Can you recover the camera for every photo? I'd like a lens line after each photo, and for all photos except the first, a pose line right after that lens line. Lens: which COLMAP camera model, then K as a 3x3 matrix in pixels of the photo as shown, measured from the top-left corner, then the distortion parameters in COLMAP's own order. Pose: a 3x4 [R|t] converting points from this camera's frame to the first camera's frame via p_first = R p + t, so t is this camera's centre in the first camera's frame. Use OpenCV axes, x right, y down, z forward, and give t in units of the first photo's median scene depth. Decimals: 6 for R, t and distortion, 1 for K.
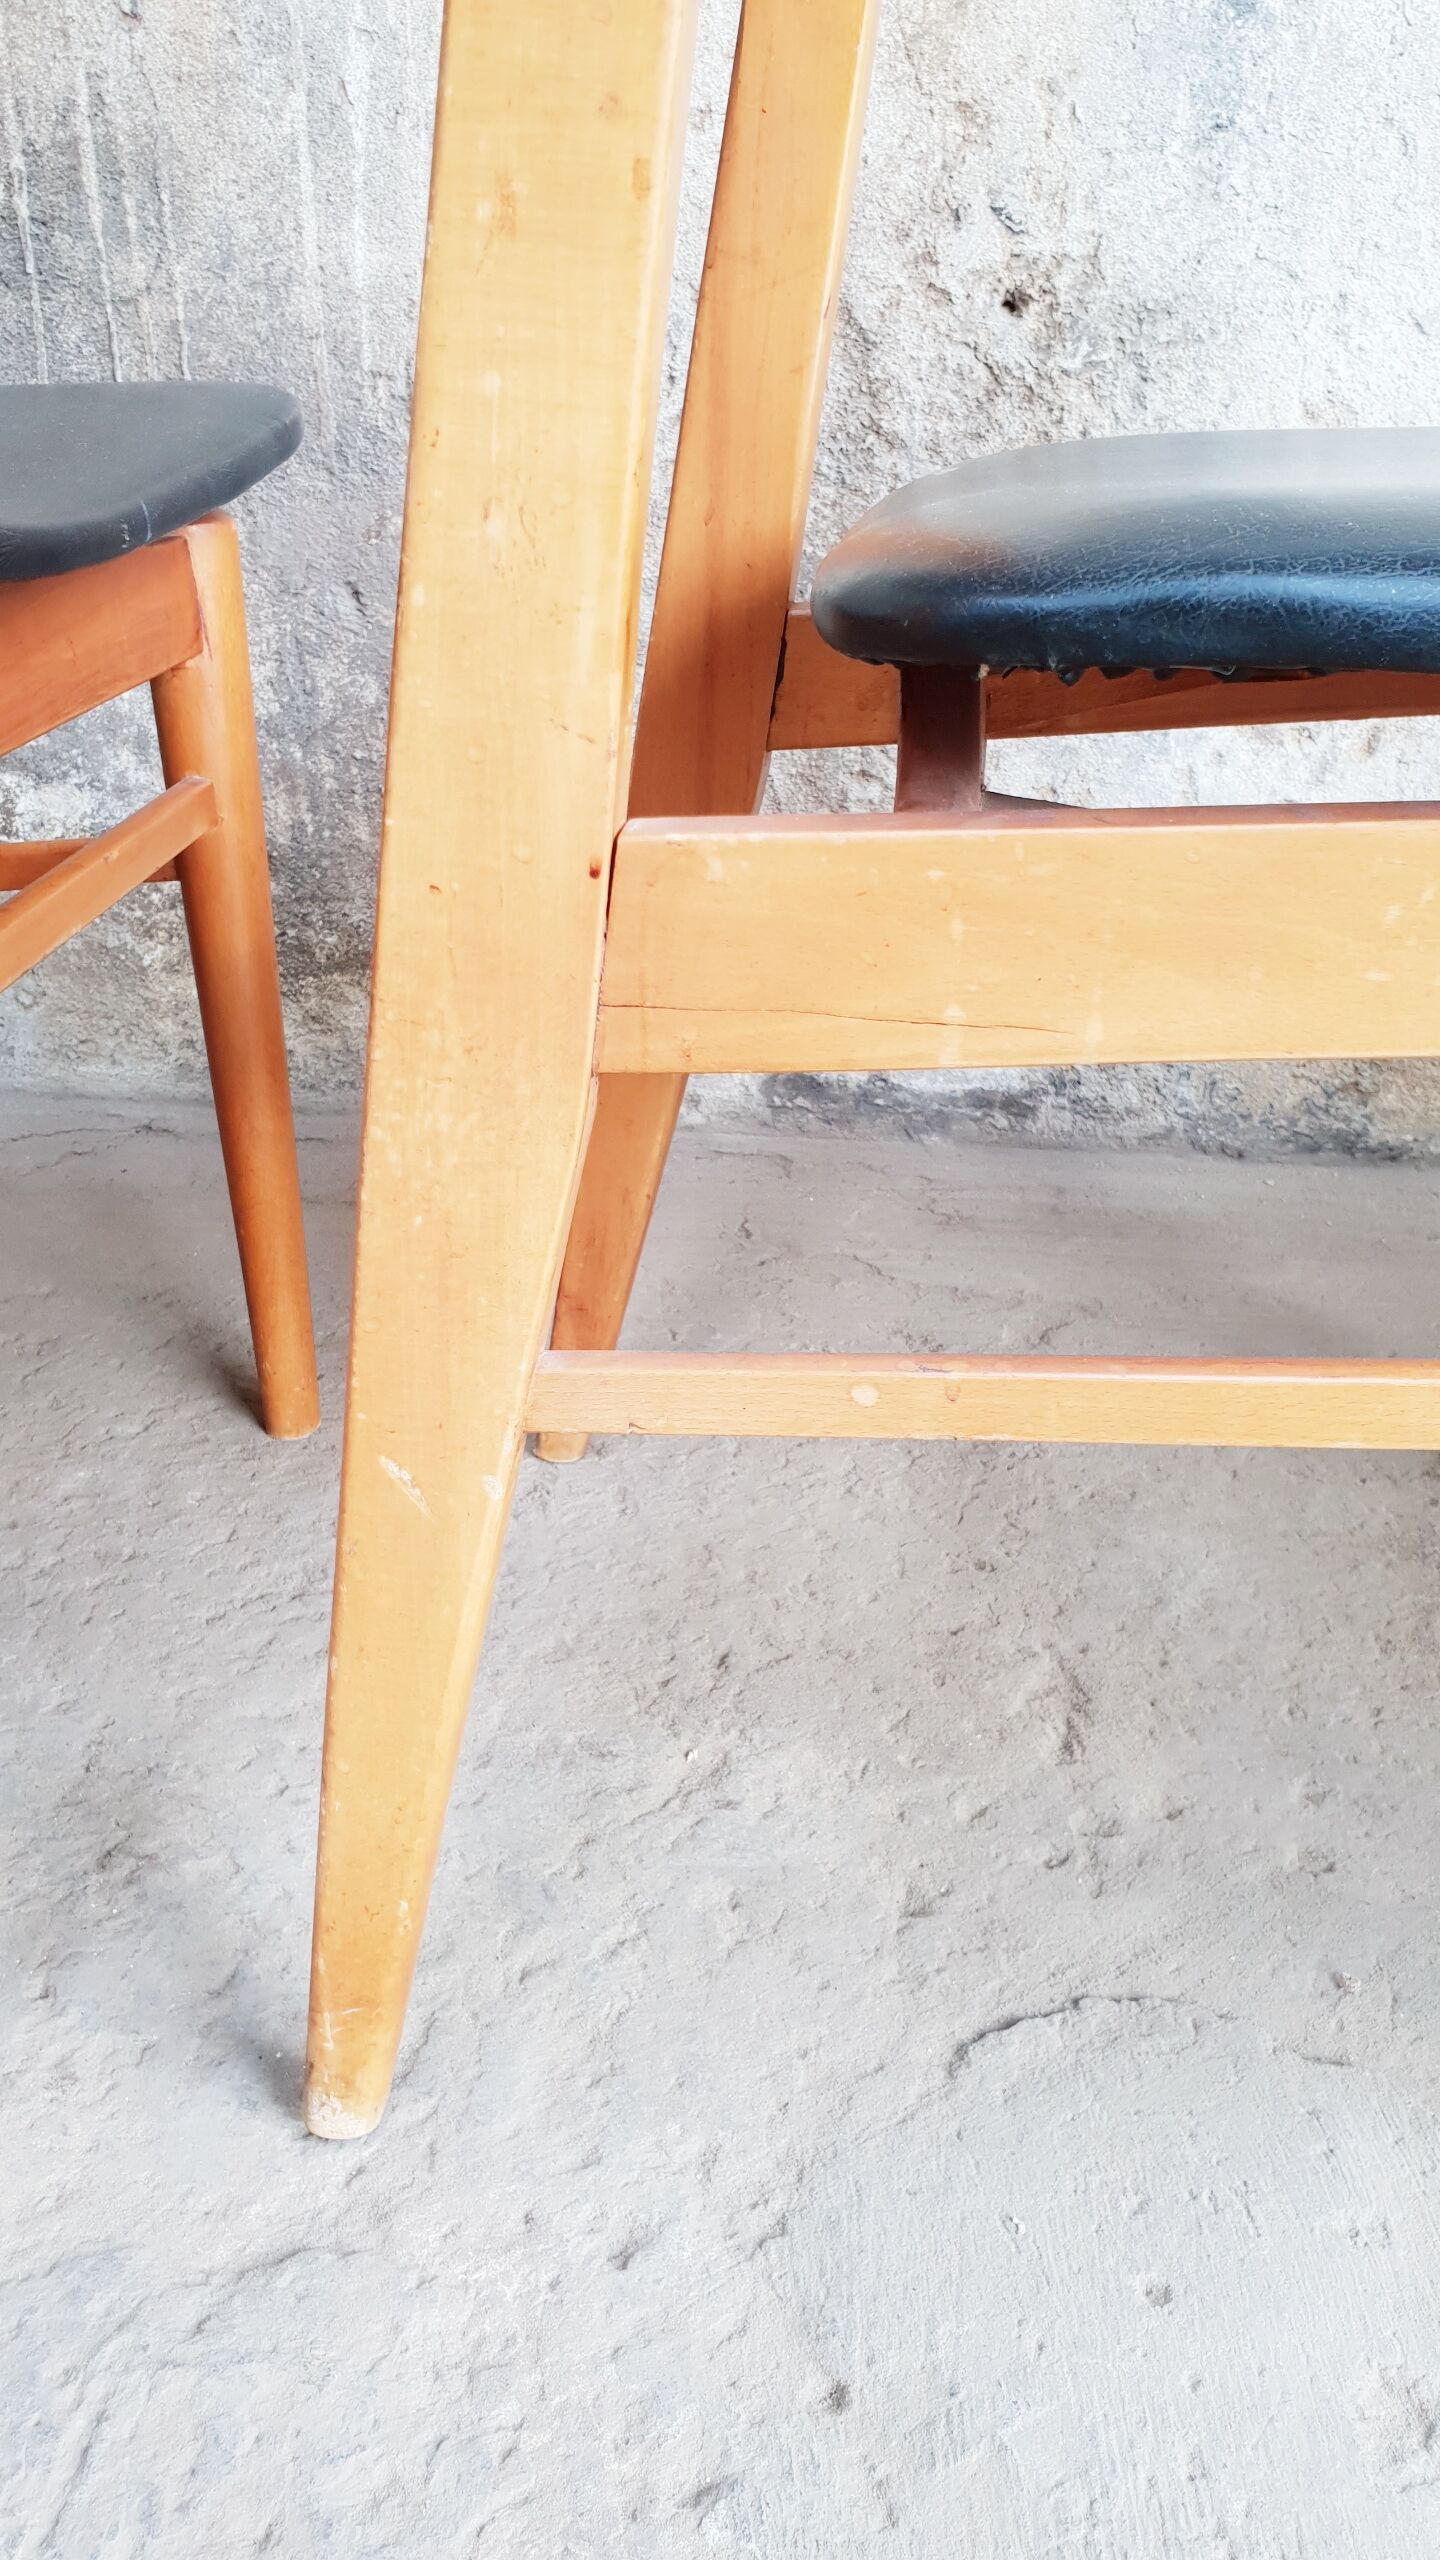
lens RADIAL K [[2005.1, 0, 735.4], [0, 2005.1, 1315.1], [0, 0, 1]] dist [0.006243, -0.002009]
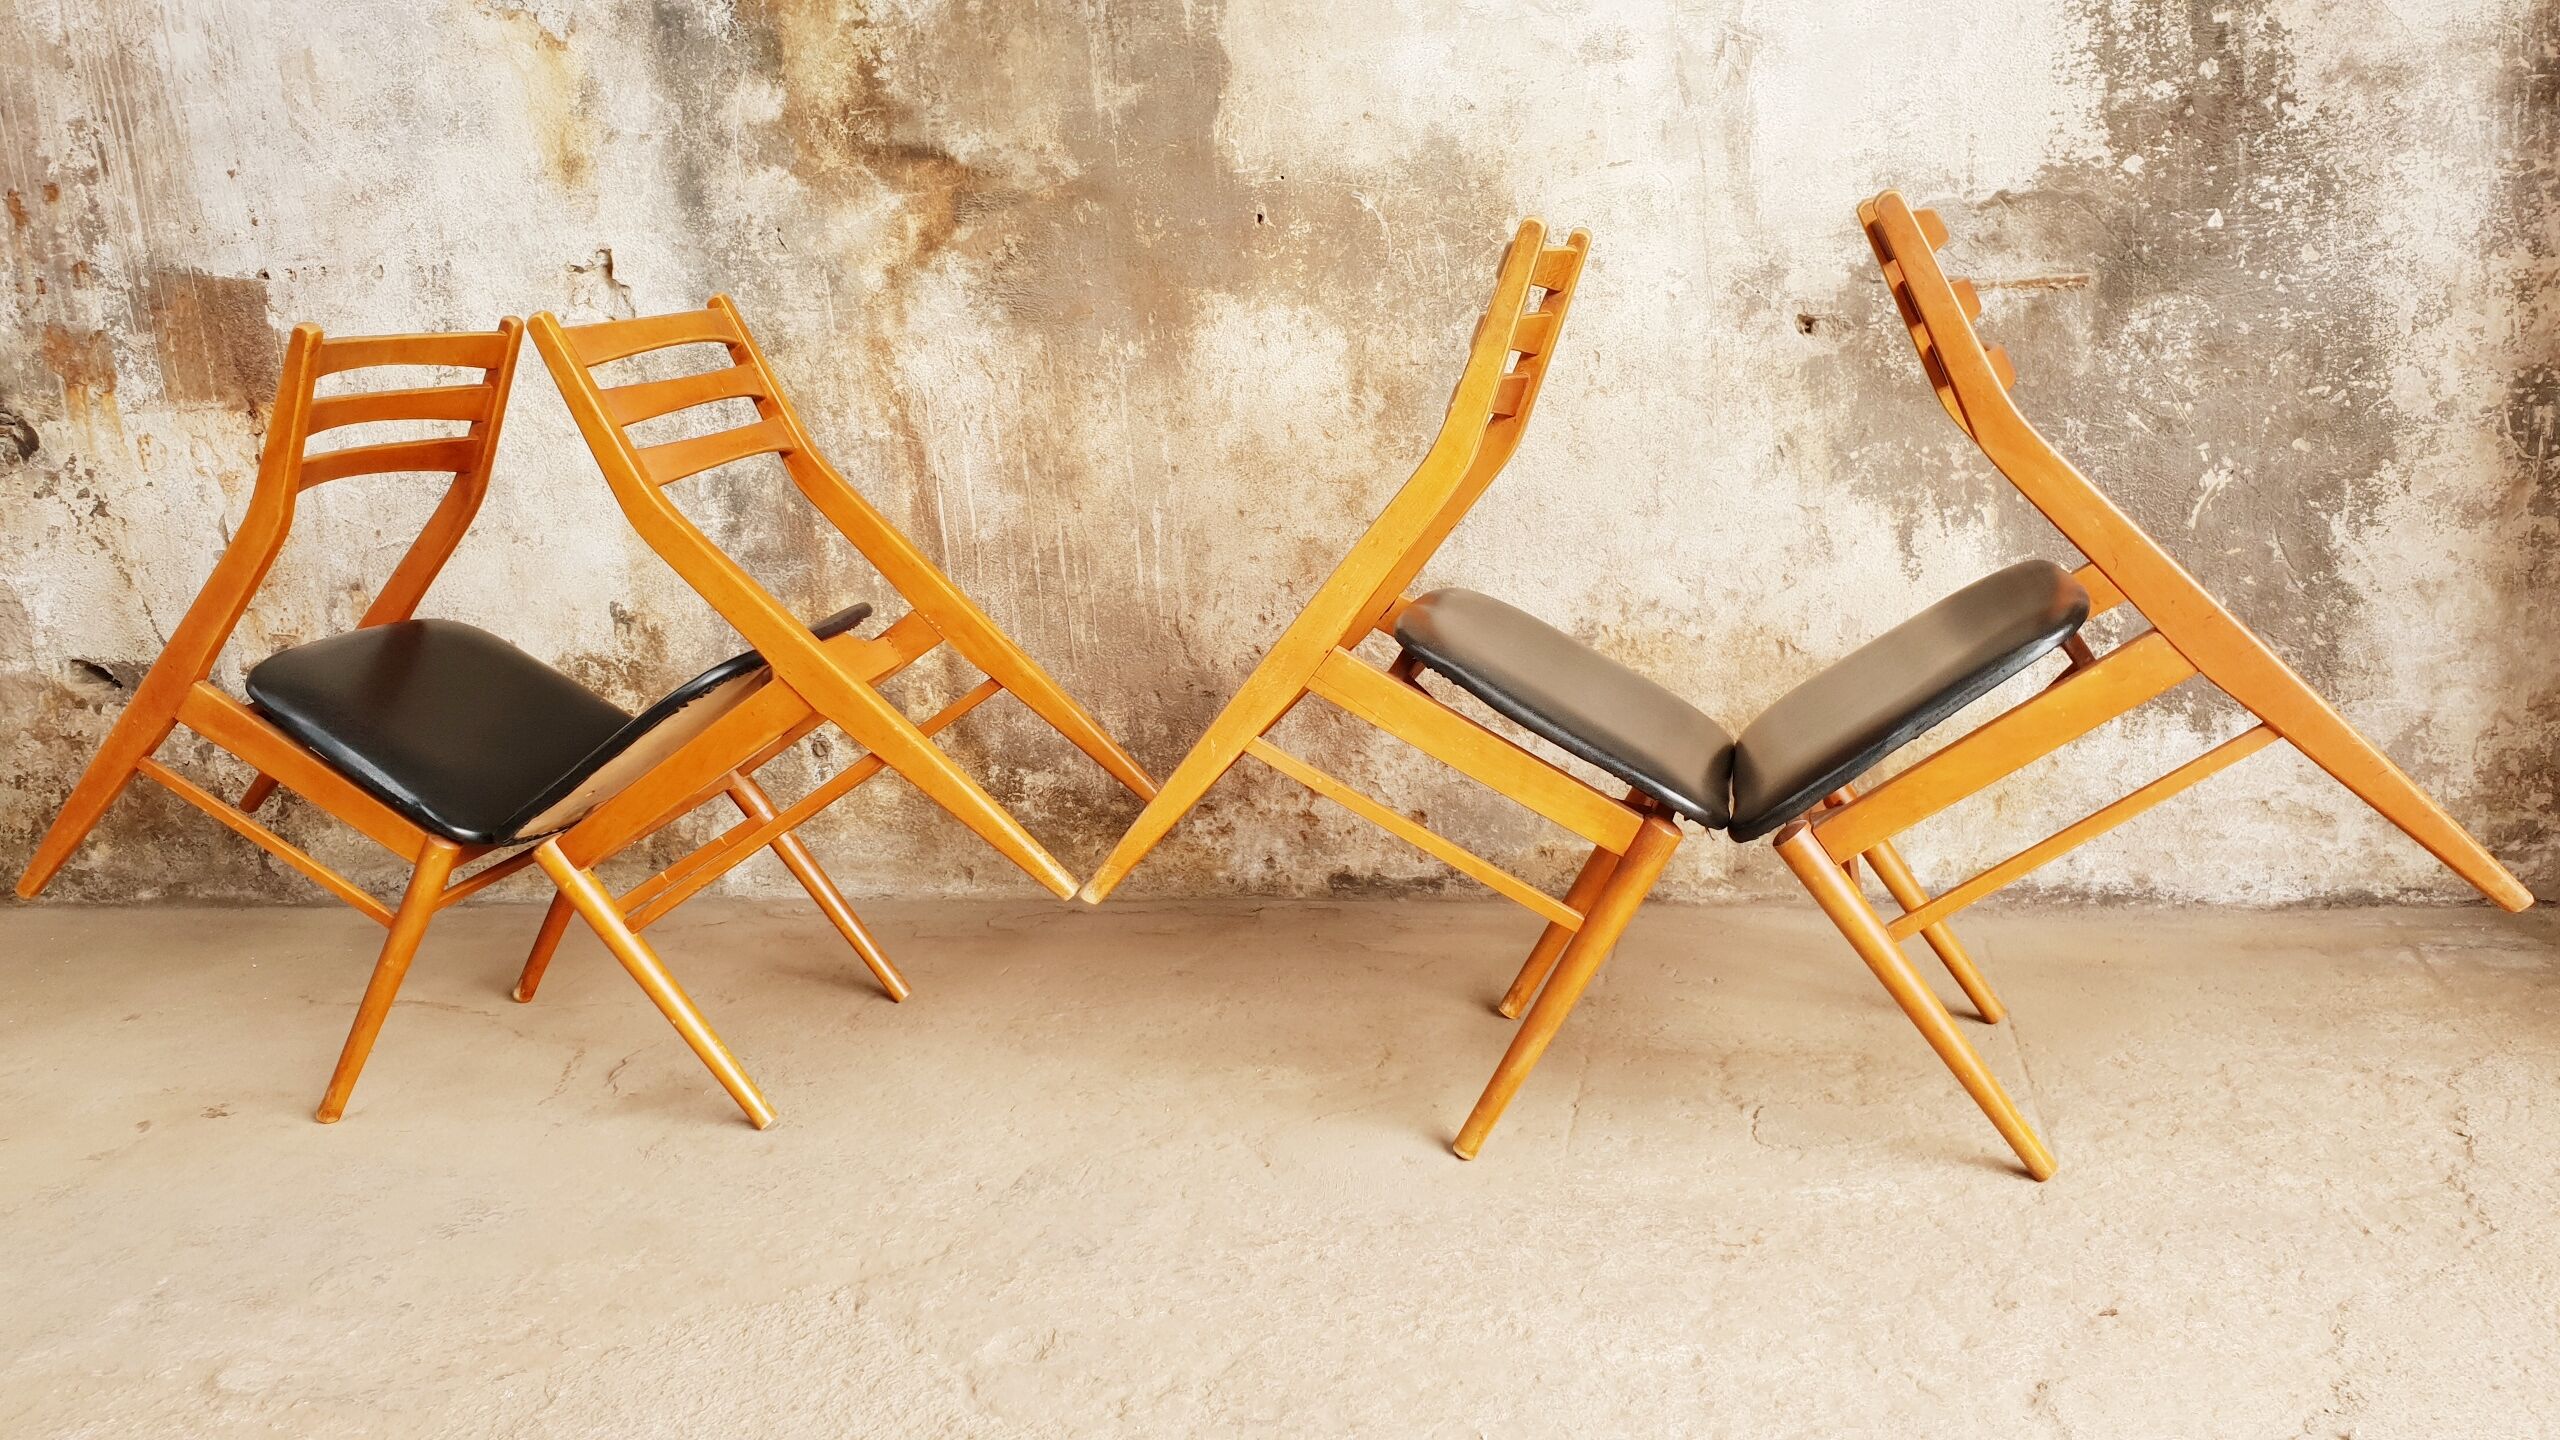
lens RADIAL K [[2005.1, 0, 1277.7], [0, 2005.1, 687.9], [0, 0, 1]] dist [0.006243, -0.002009]
pose [[0.989327, -0.056543, -0.134293, 0.352895], [0.019171, 0.964137, -0.264712, 0.358856], [0.144444, 0.259312, 0.954931, -1.636247]]
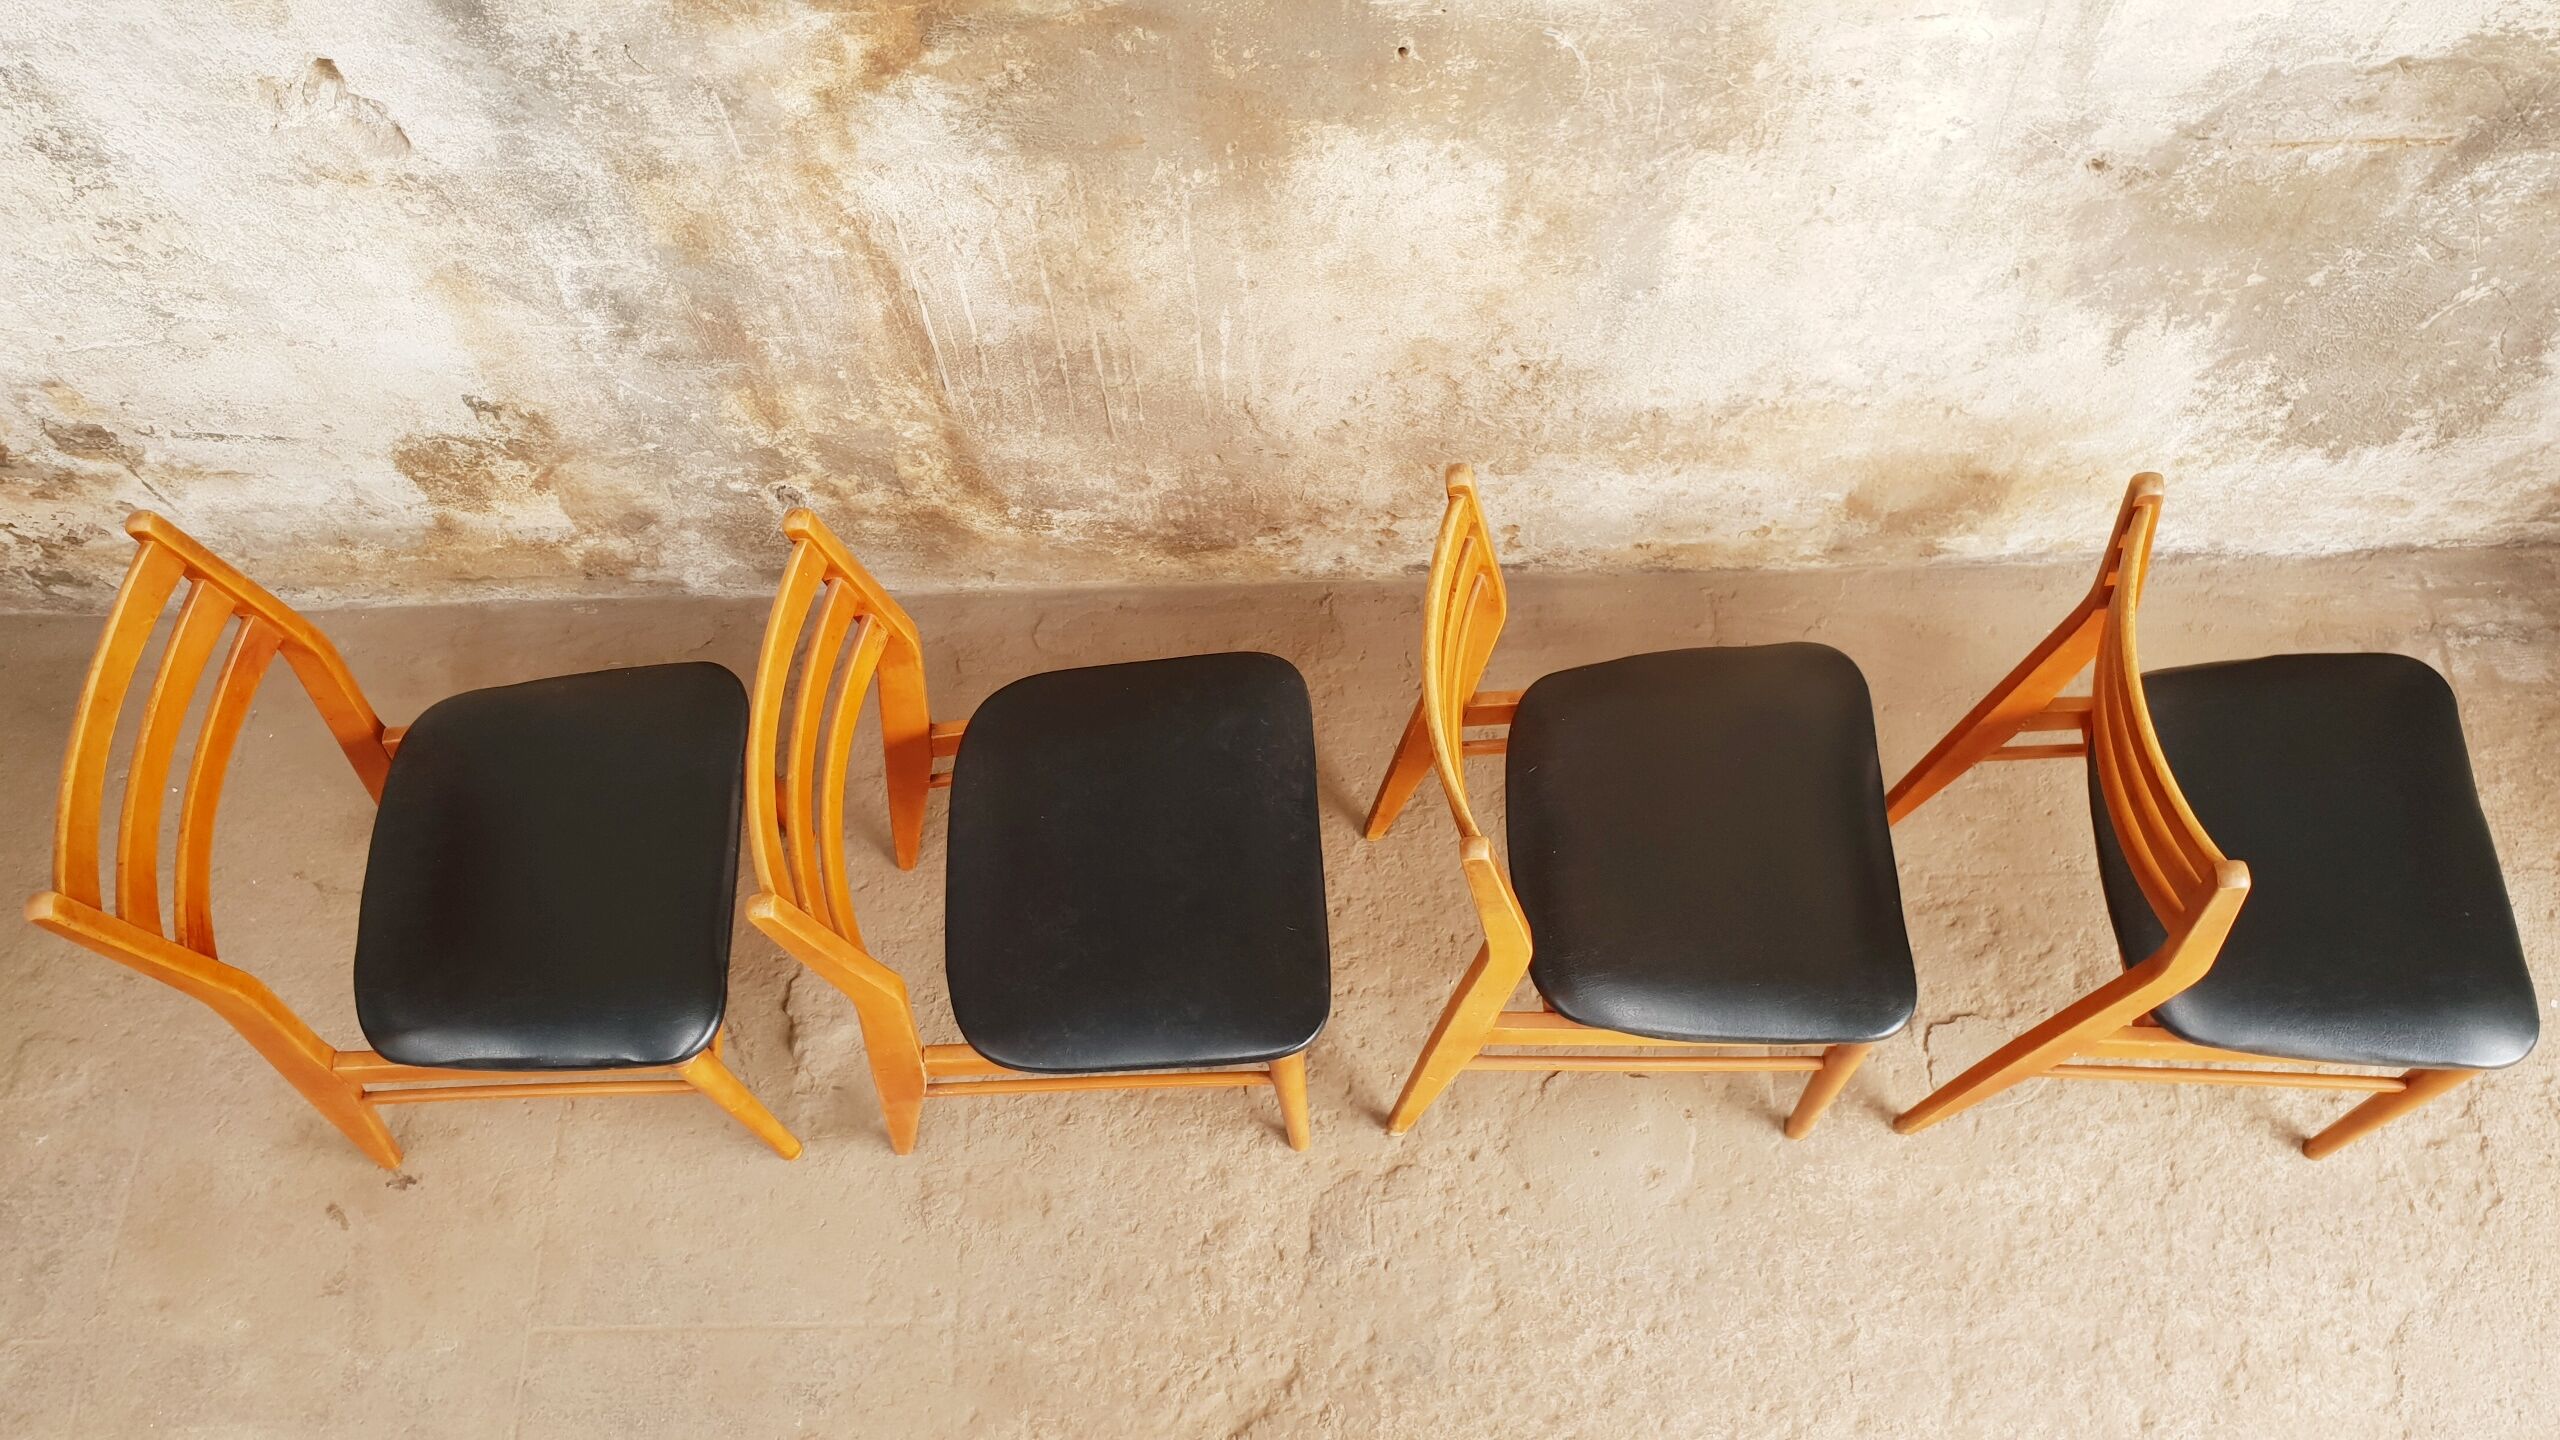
lens RADIAL K [[2005.1, 0, 1292.0], [0, 2005.1, 700.4], [0, 0, 1]] dist [0.006243, -0.002009]
pose [[0.989546, -0.138671, 0.039609, -0.268218], [0.088375, 0.800108, 0.593310, -1.640007], [-0.113967, -0.583607, 0.803999, -1.039846]]
